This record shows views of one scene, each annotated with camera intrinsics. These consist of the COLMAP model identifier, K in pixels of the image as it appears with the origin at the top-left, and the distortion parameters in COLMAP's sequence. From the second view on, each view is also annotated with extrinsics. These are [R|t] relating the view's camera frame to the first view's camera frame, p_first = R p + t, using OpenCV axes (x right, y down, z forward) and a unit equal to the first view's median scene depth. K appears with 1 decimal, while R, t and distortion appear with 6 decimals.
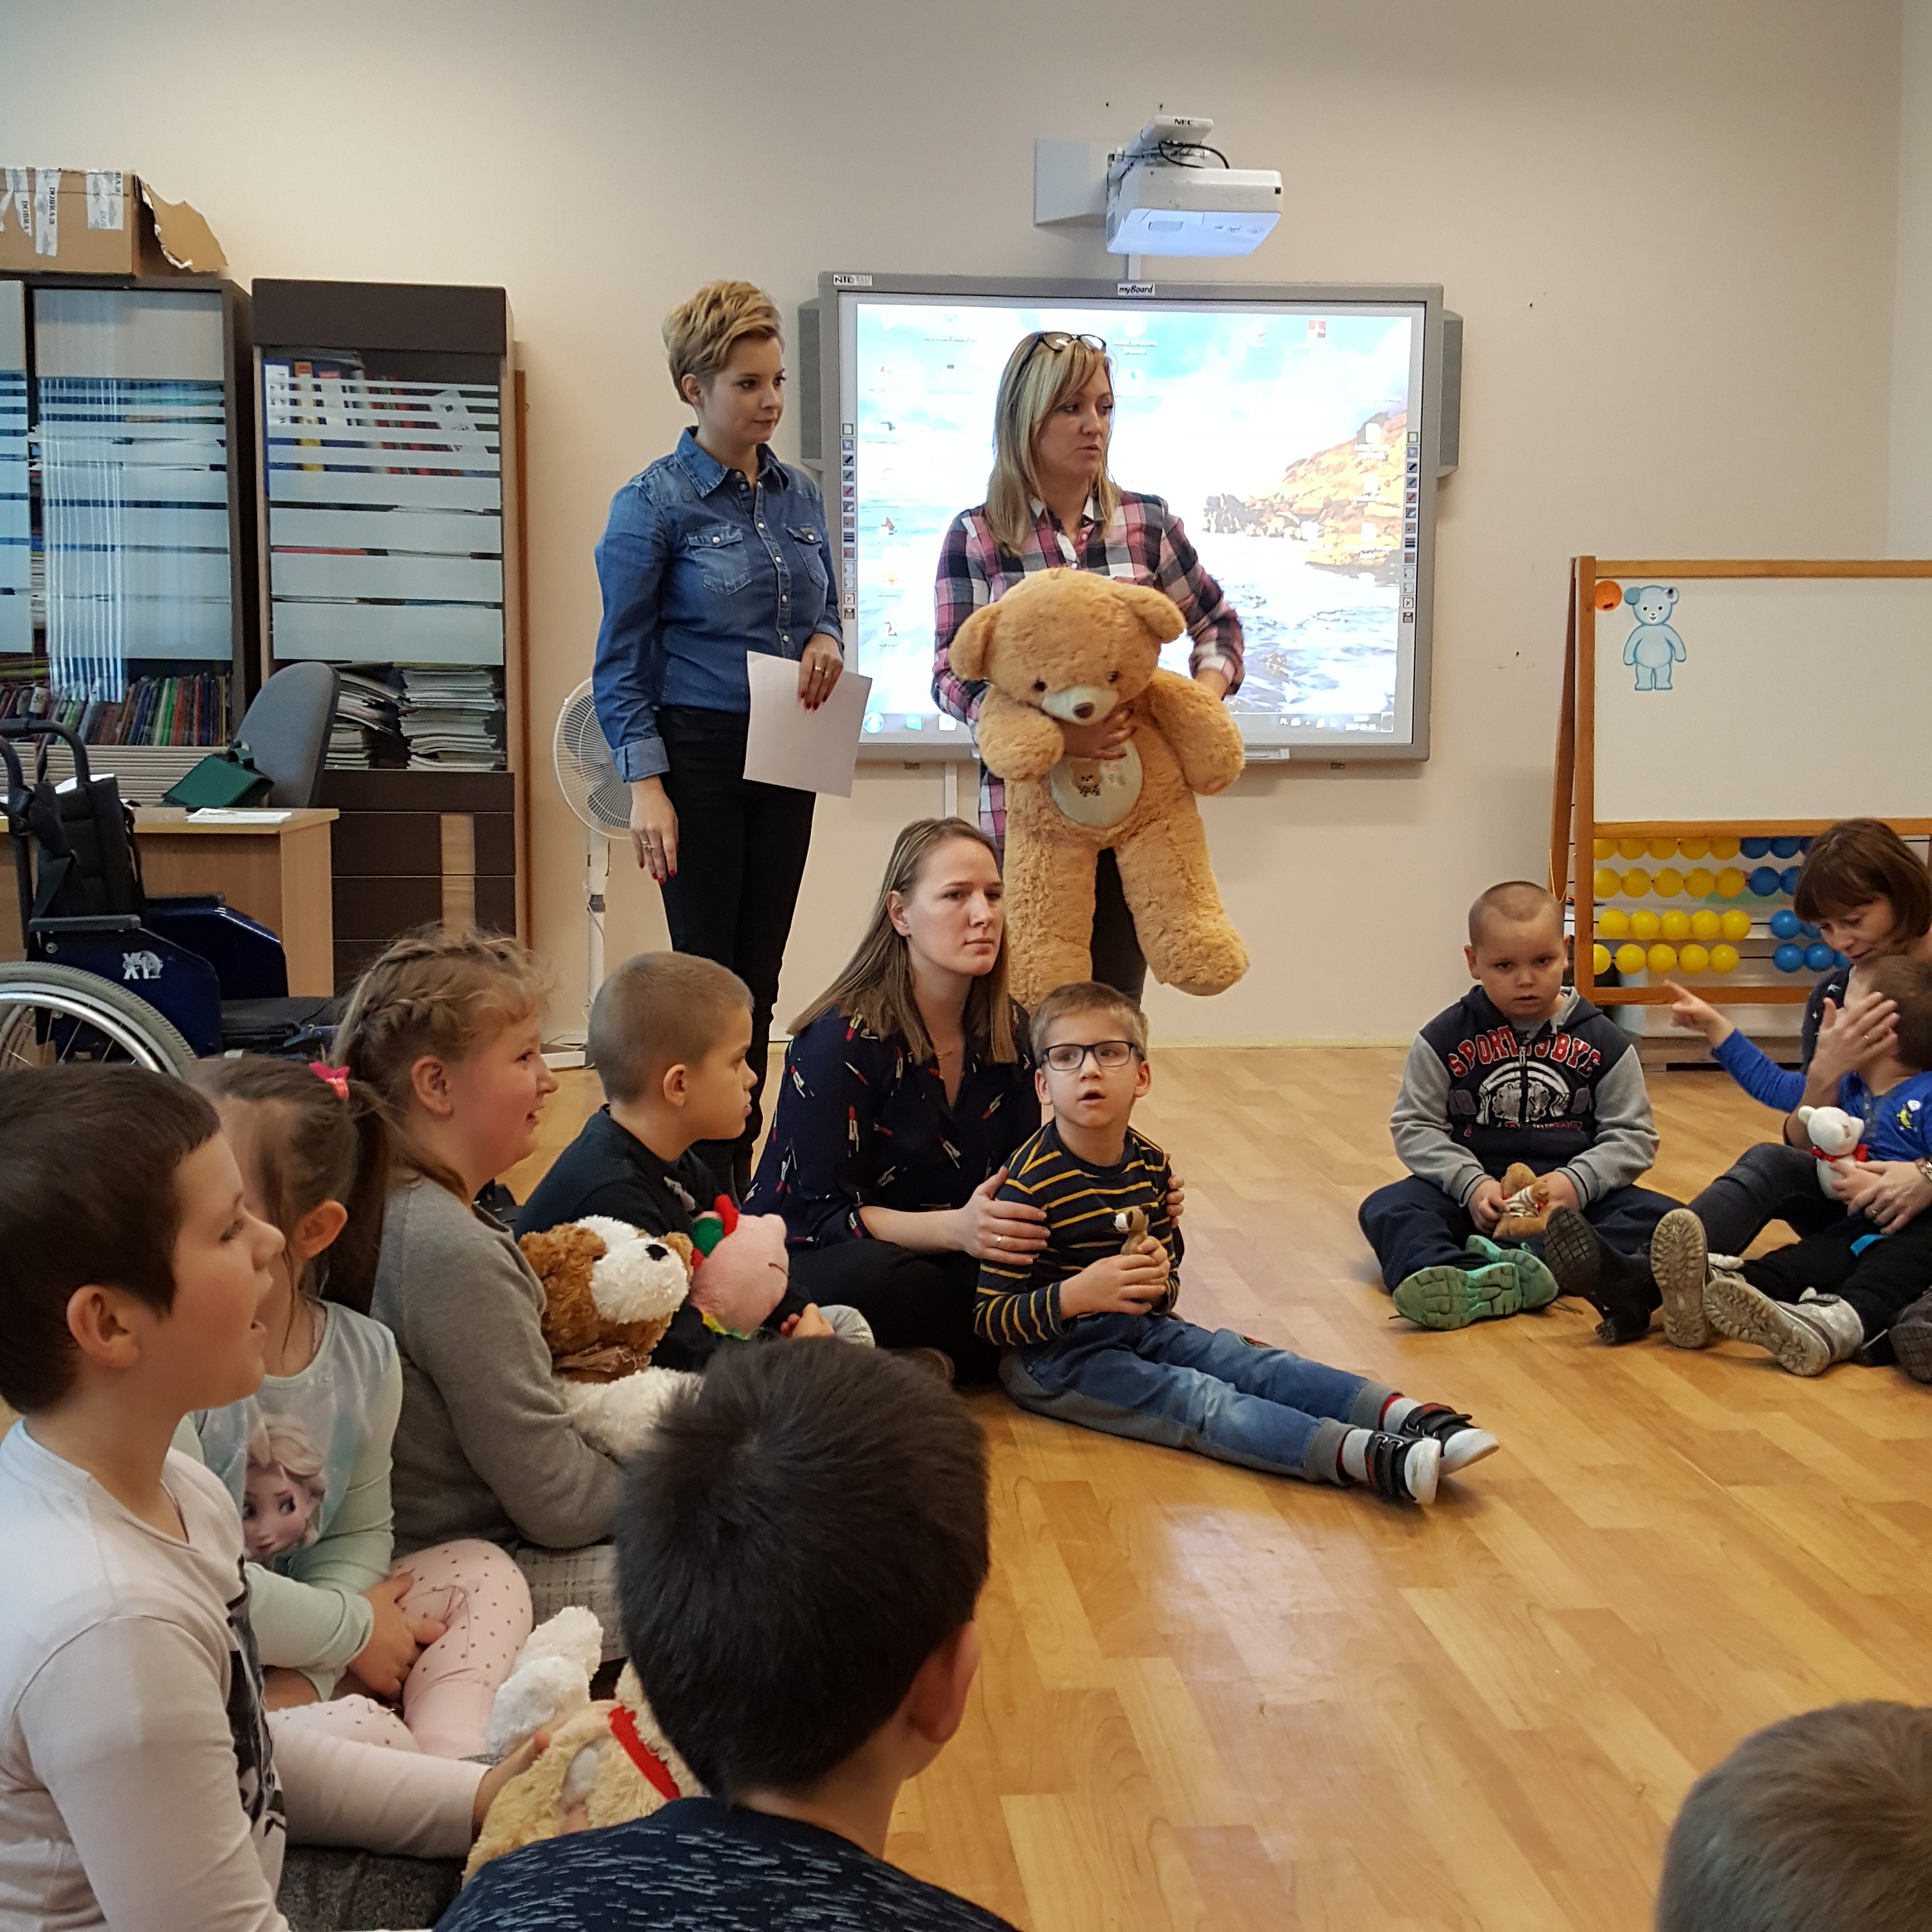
lens RADIAL K [[2523.8, 0, 961.0], [0, 2523.8, 999.8], [0, 0, 1]] dist [0.295881, -0.851326]
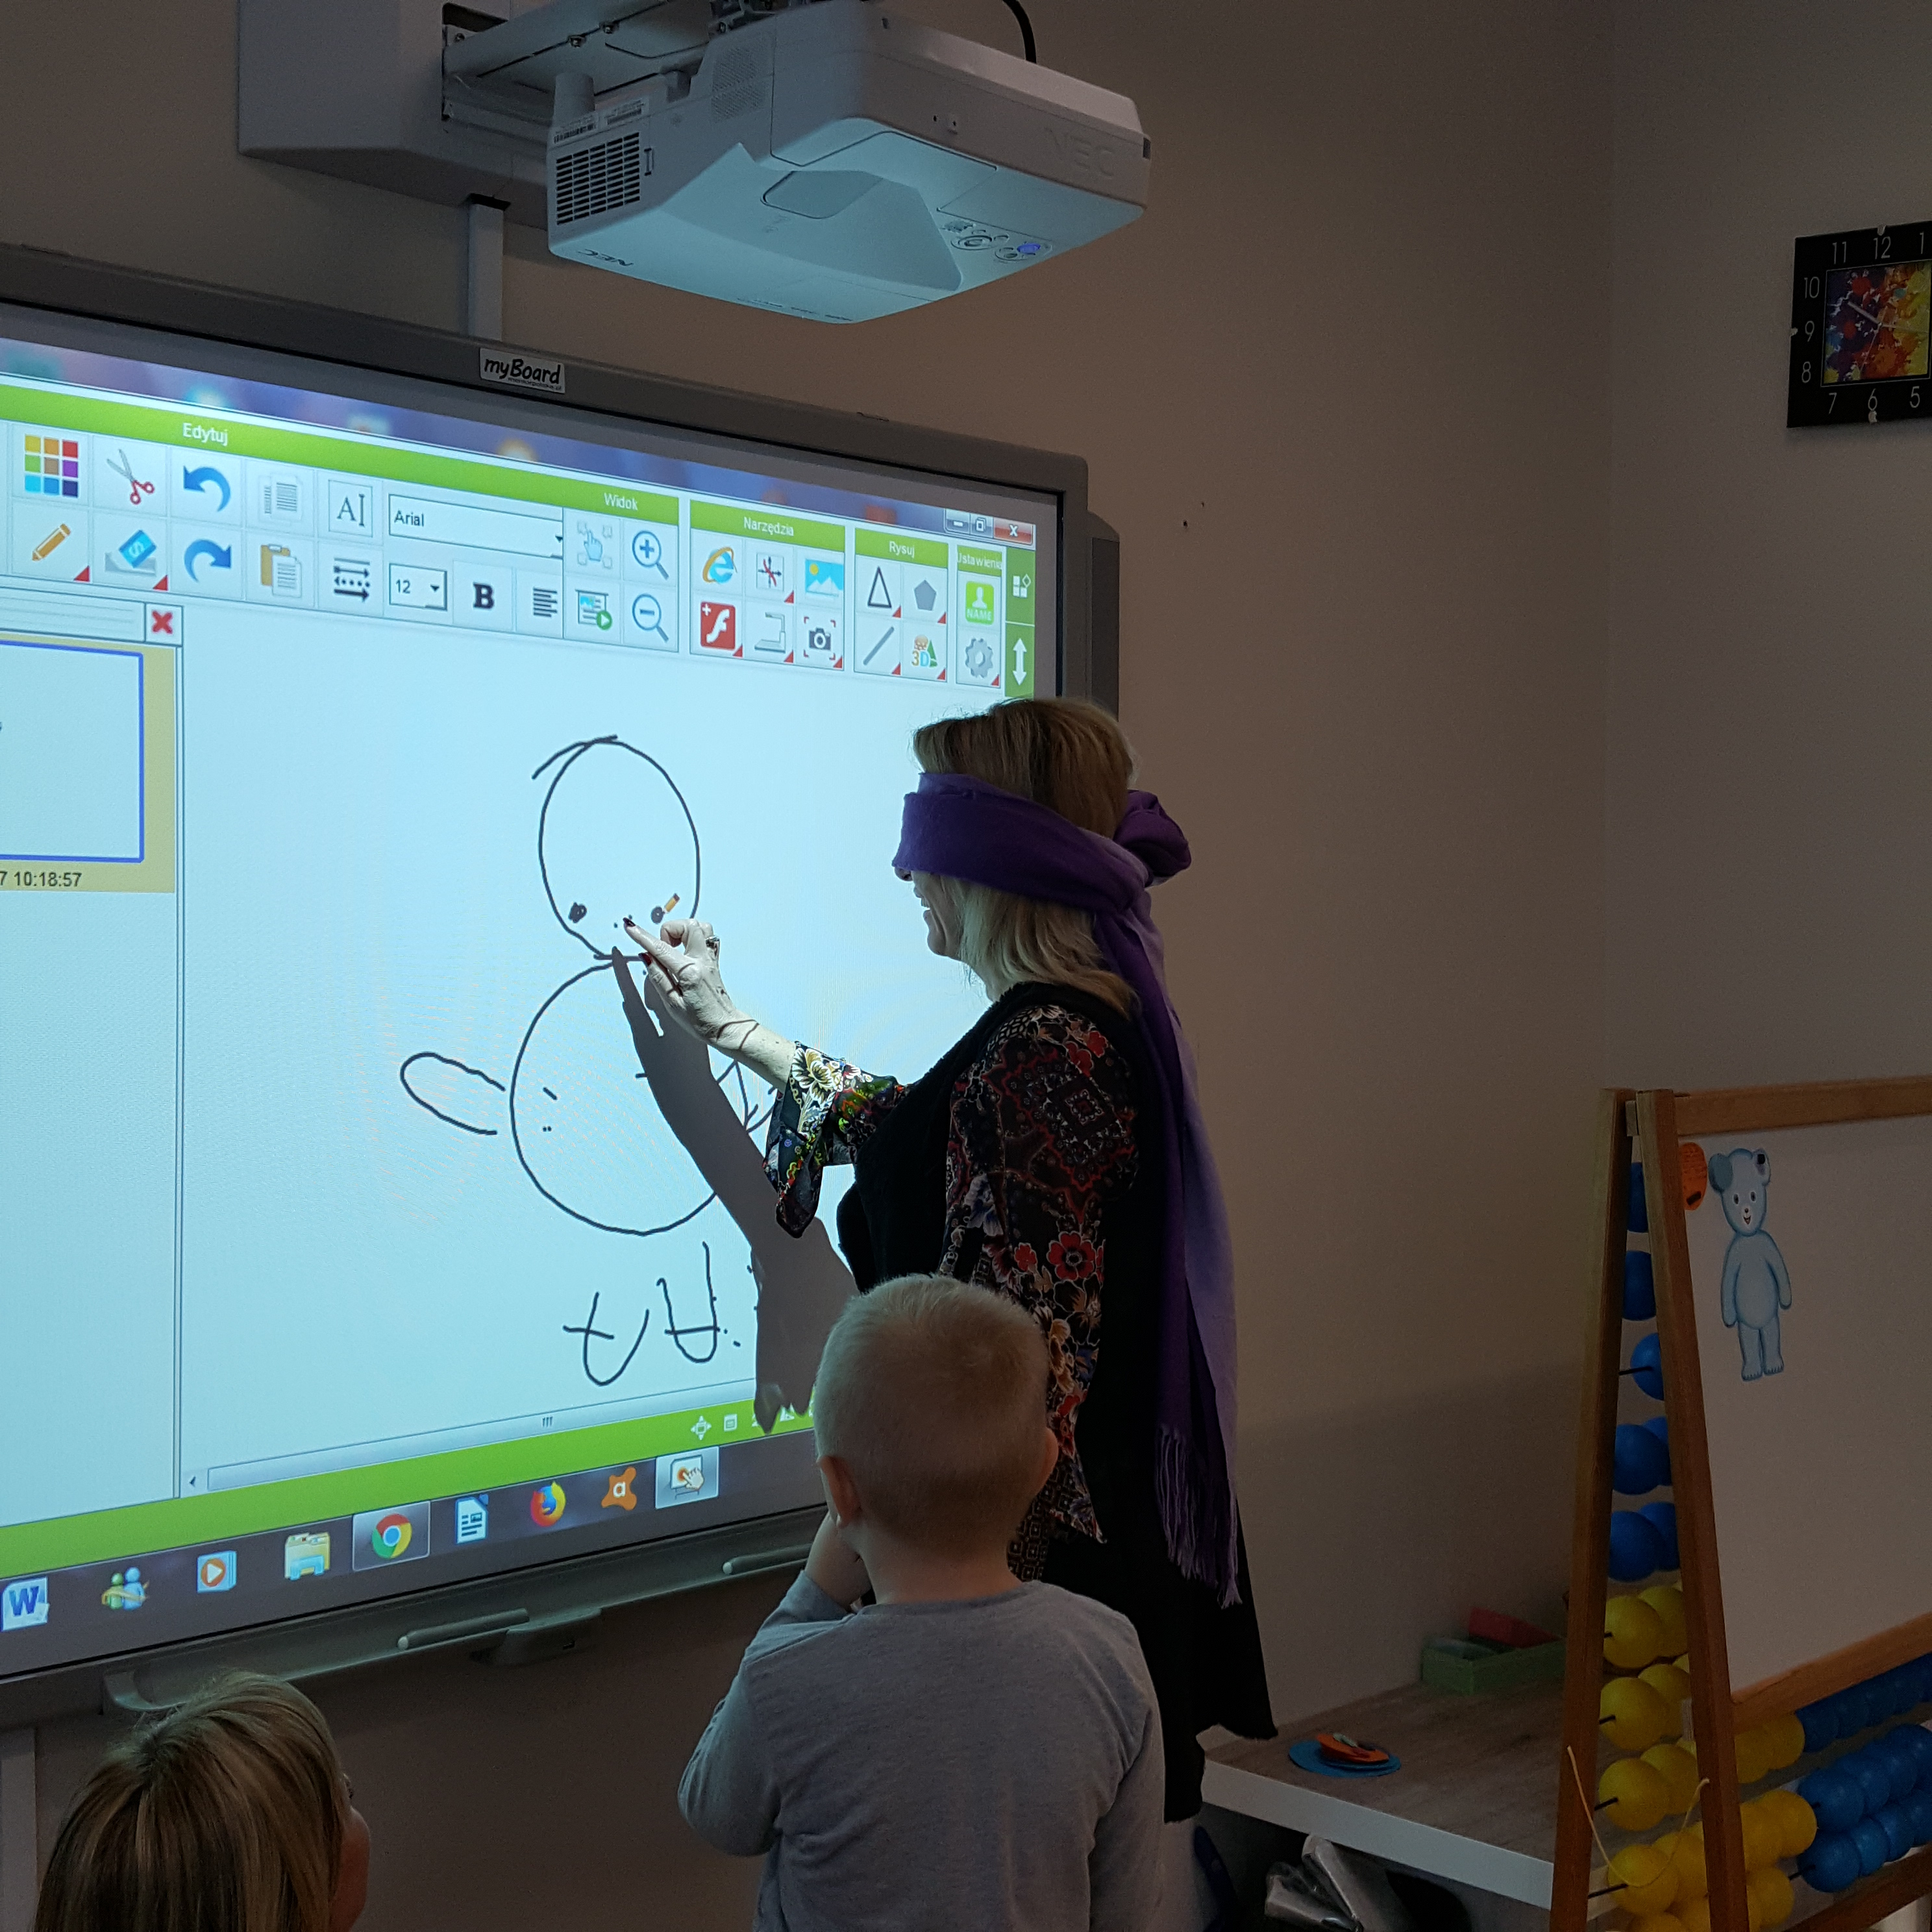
lens RADIAL K [[2569.5, 0, 960.5], [0, 2569.5, 962.2], [0, 0, 1]] dist [0.324919, -0.958169]
pose [[0.787811, -0.010925, 0.615820, -0.124323], [0.074149, 0.994253, -0.077218, -0.167544], [-0.611437, 0.106496, 0.784094, 0.717269]]
